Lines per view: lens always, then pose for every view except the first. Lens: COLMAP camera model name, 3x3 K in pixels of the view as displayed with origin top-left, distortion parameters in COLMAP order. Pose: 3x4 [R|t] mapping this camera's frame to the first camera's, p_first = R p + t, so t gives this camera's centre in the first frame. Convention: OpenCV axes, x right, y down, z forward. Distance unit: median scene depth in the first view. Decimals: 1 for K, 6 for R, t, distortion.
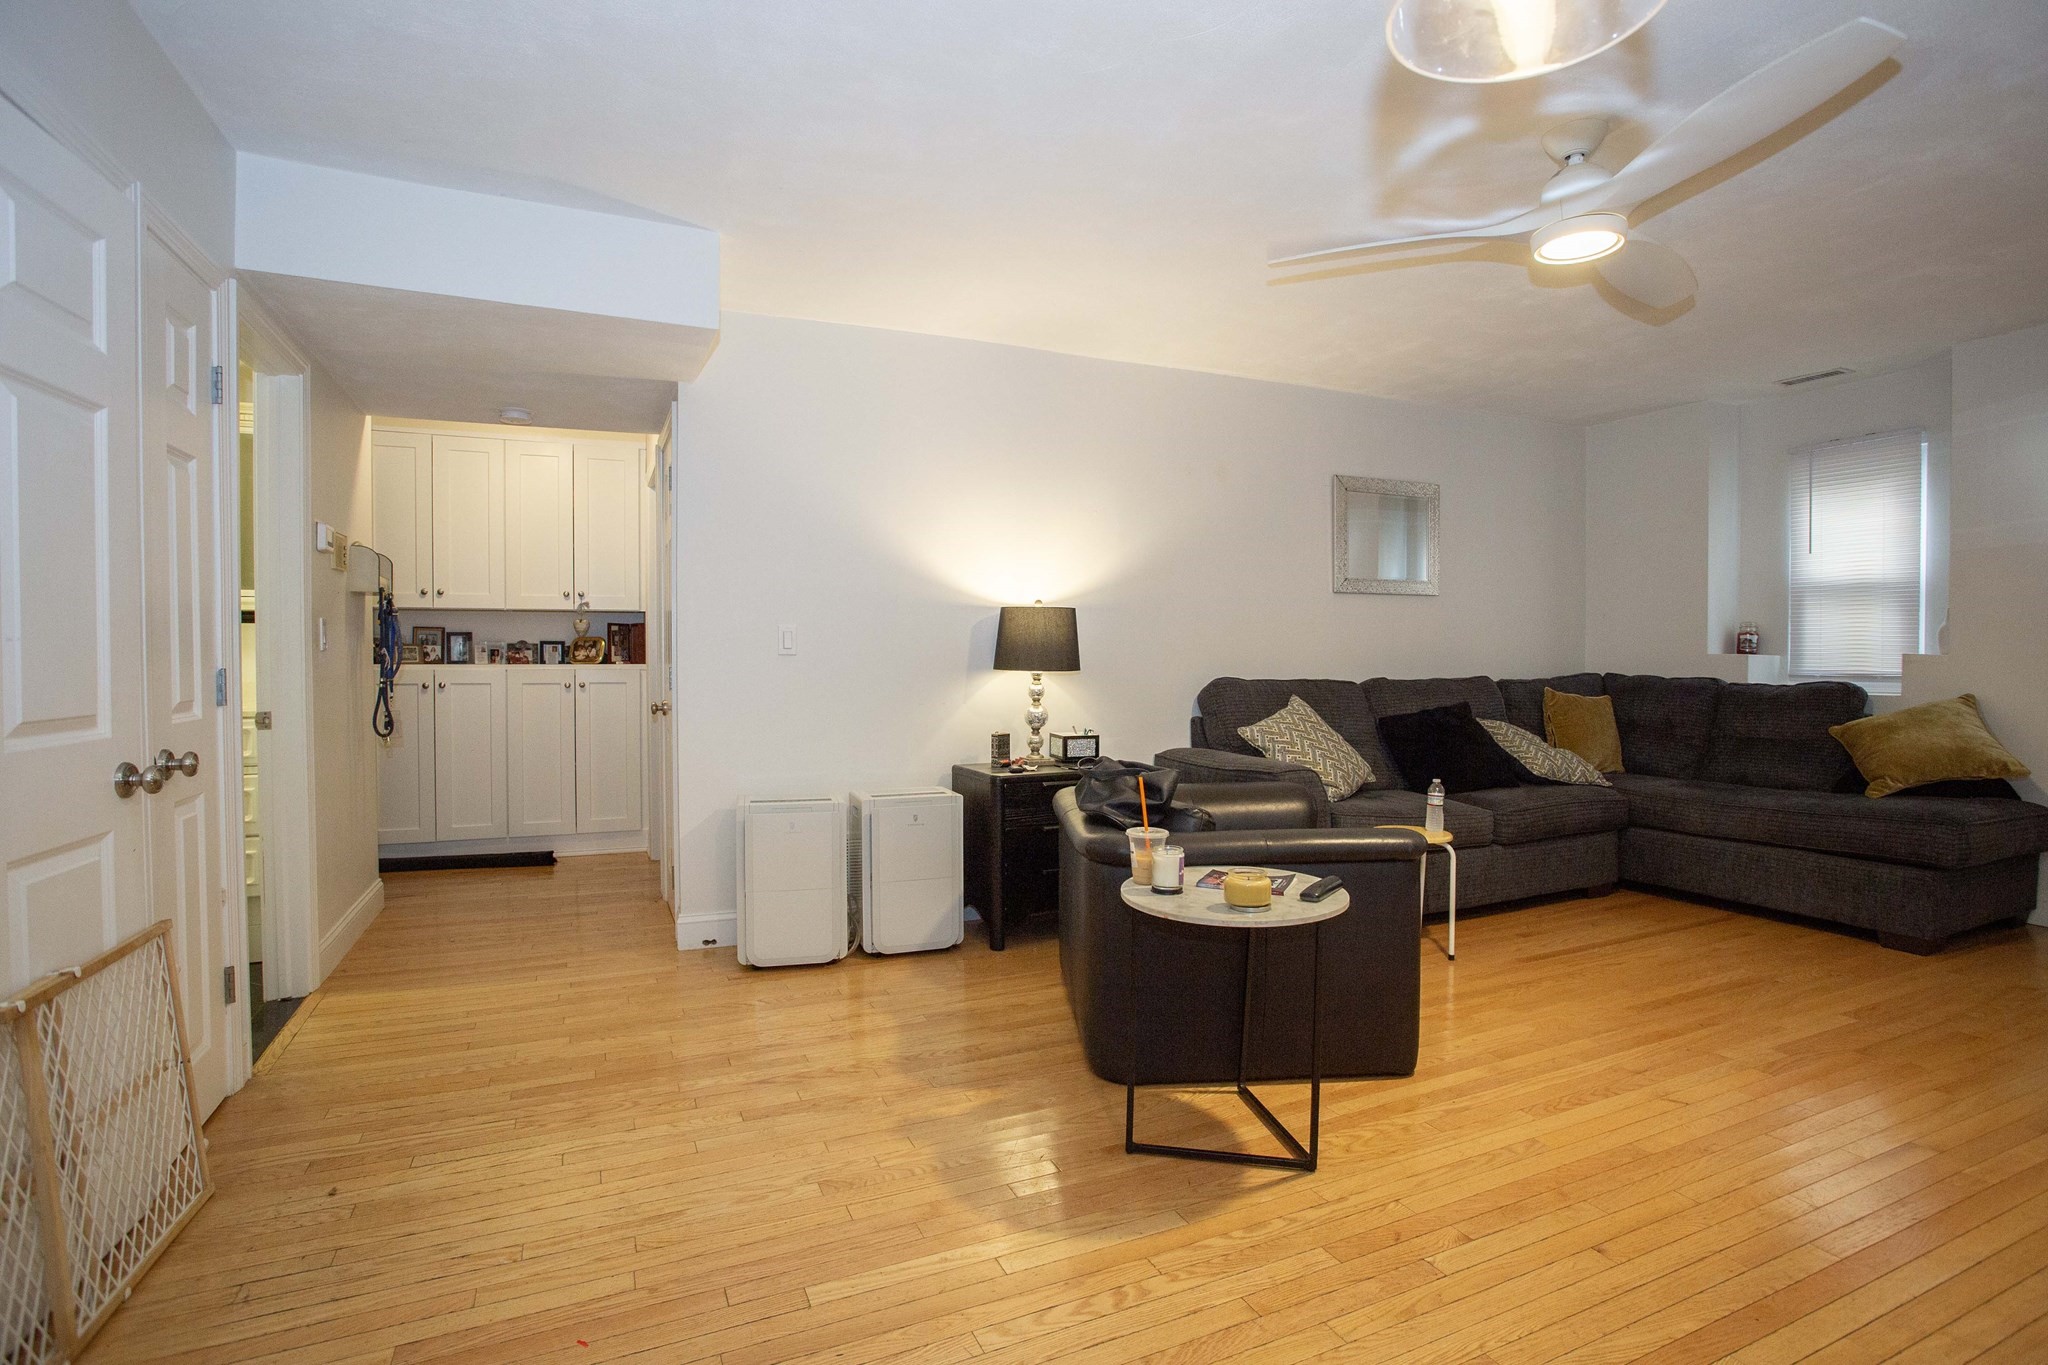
lens RADIAL K [[991.0, 0, 1038.0], [0, 991.0, 678.6], [0, 0, 1]] dist [-0.077845, 0.032110]
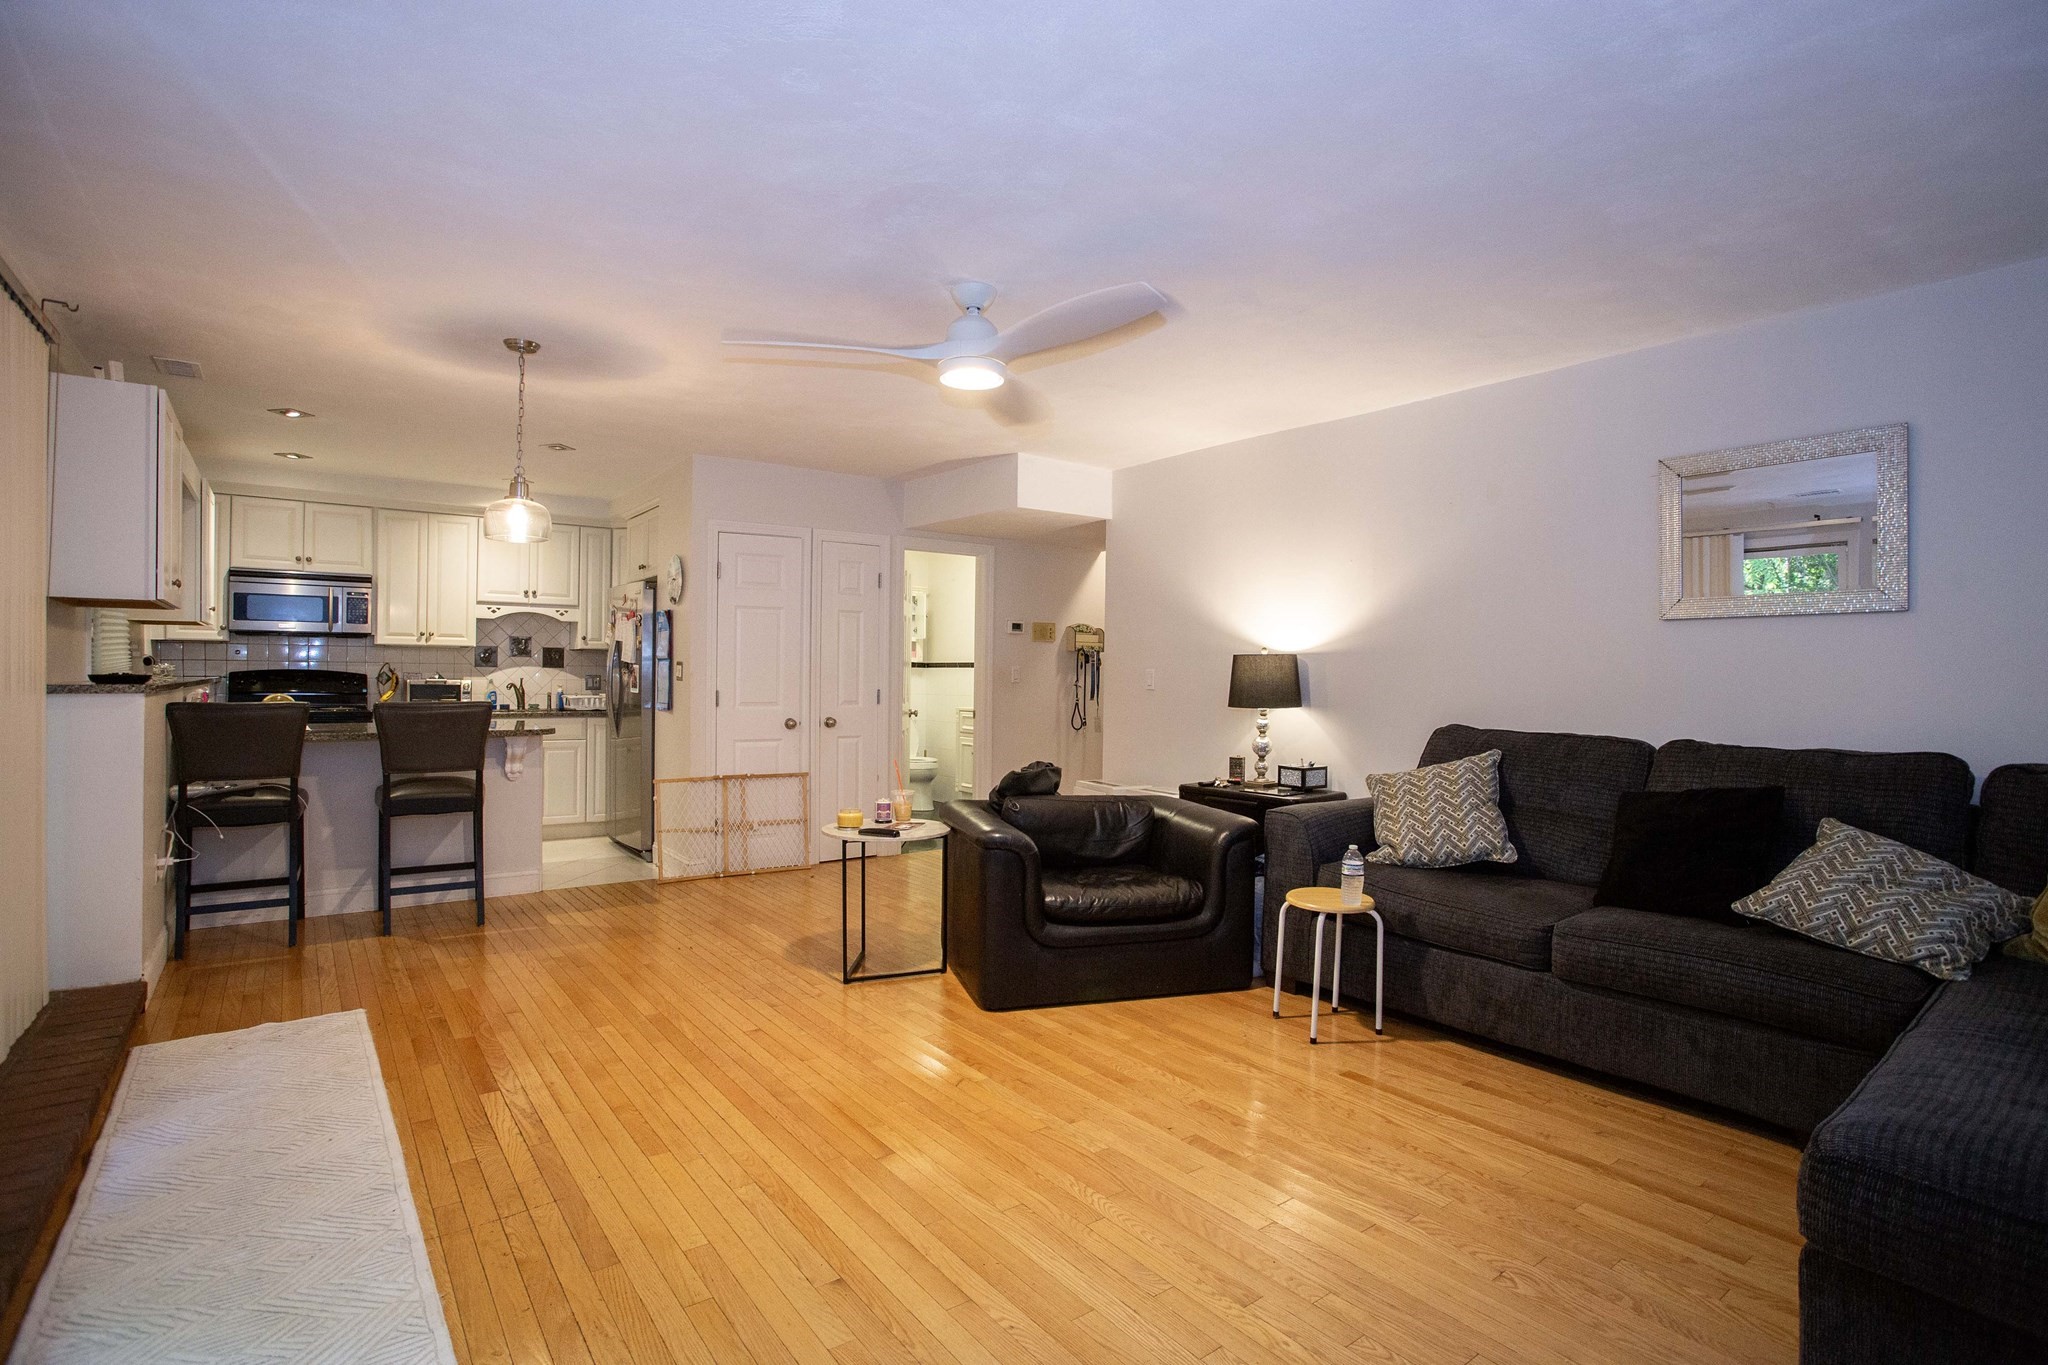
lens RADIAL K [[991.0, 0, 1038.0], [0, 991.0, 678.6], [0, 0, 1]] dist [-0.077845, 0.032110]
pose [[0.226846, 0.008639, -0.973892, 1.234932], [-0.034916, 0.999390, 0.000732, -0.038567], [0.973305, 0.033838, 0.227009, 0.533716]]
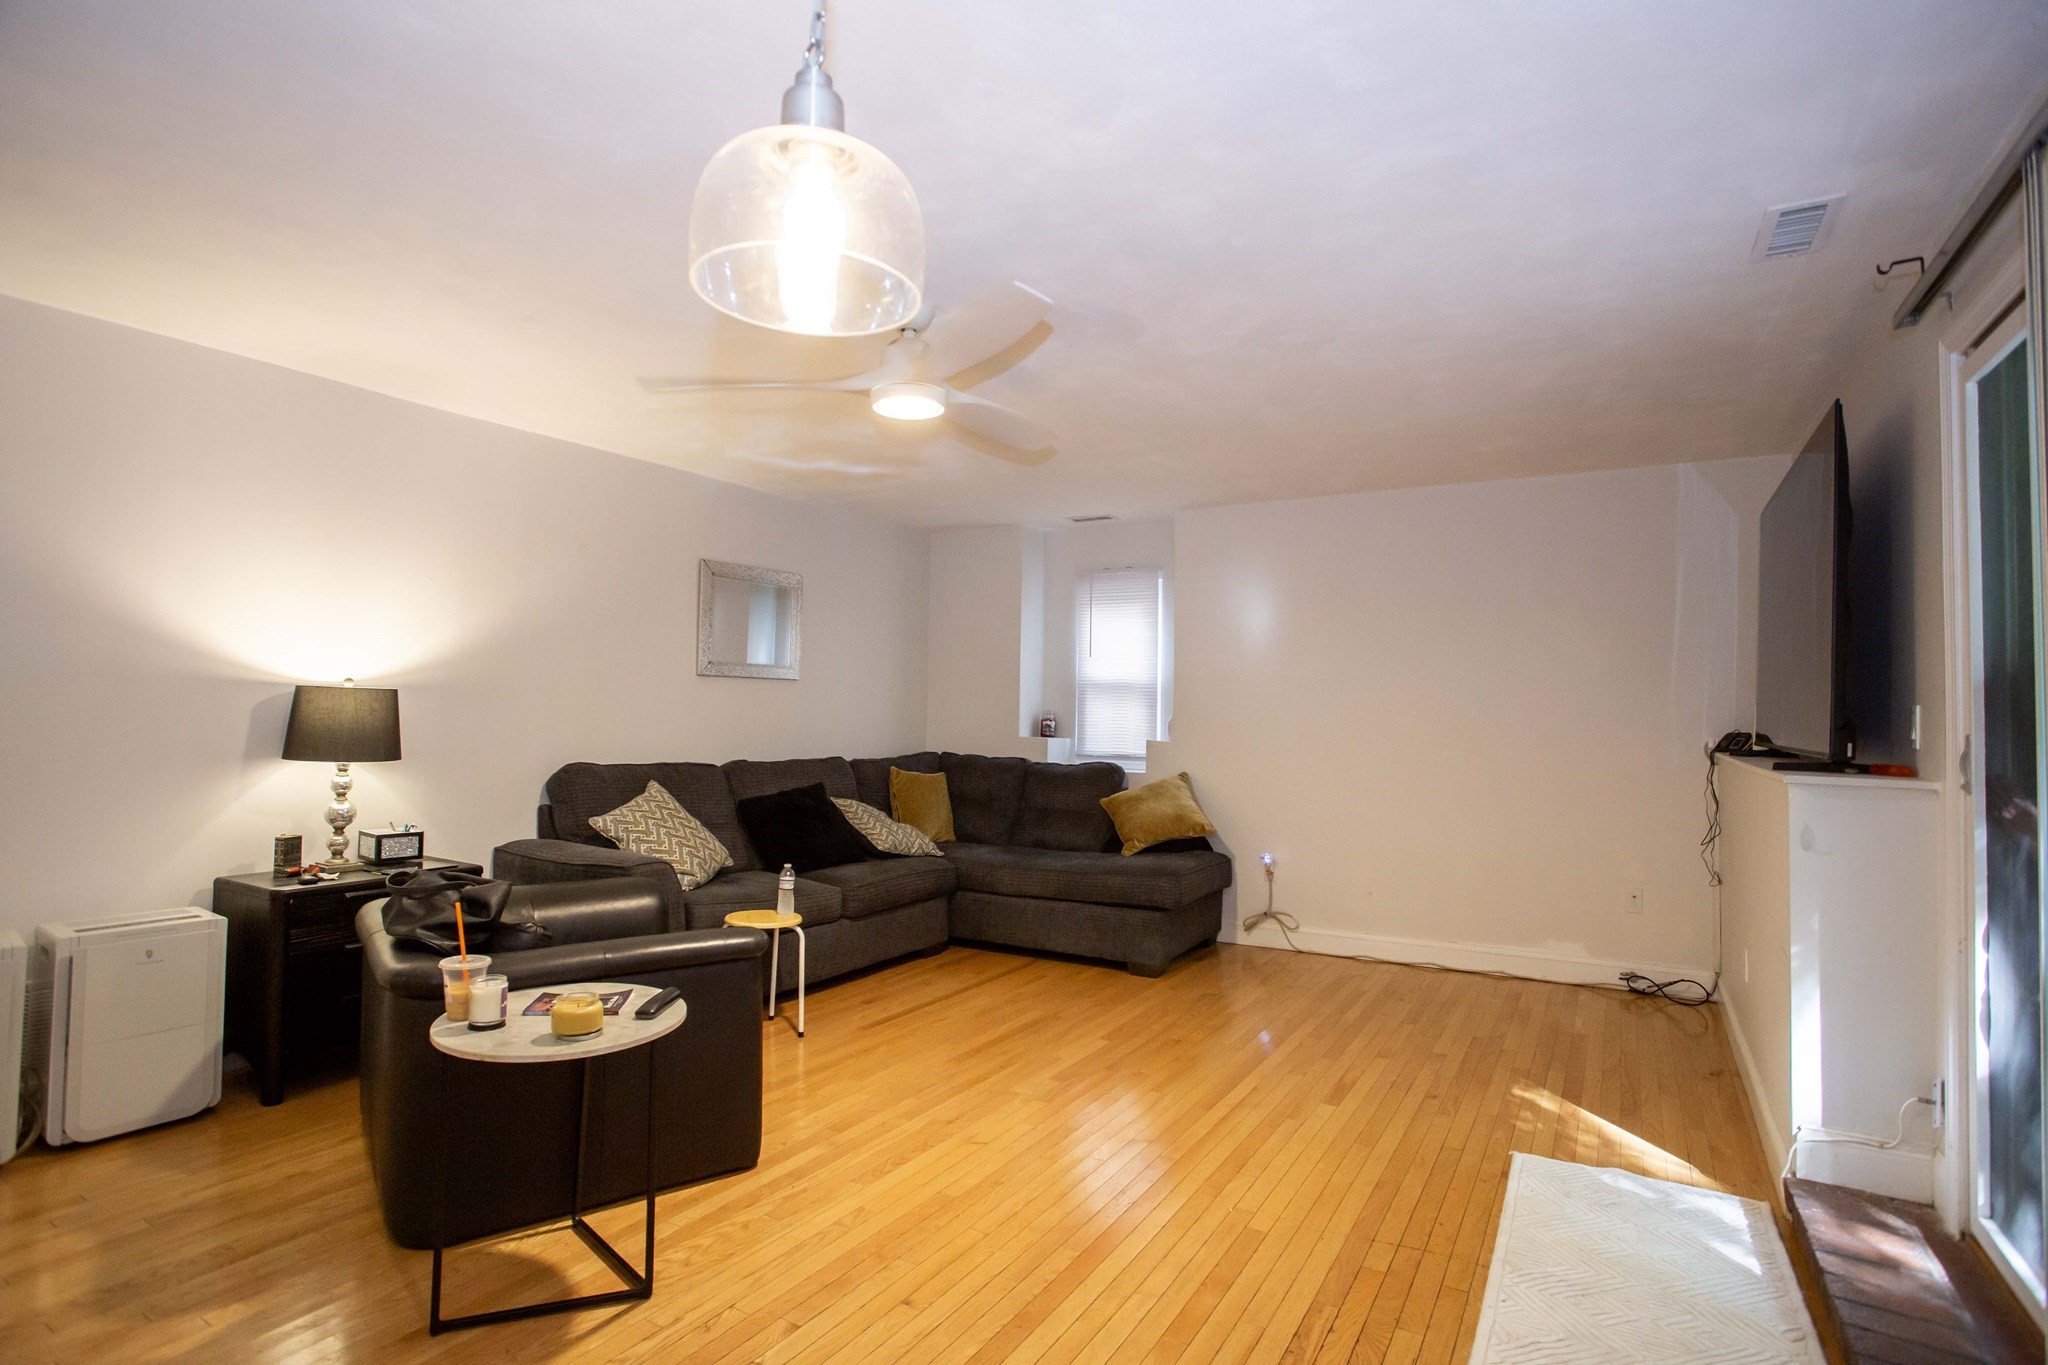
lens RADIAL K [[991.0, 0, 1038.0], [0, 991.0, 678.6], [0, 0, 1]] dist [-0.077845, 0.032110]
pose [[0.819145, 0.036905, 0.572397, 0.015848], [-0.003076, 0.998196, -0.059956, -0.034484], [-0.573578, 0.047352, 0.817781, -0.028903]]
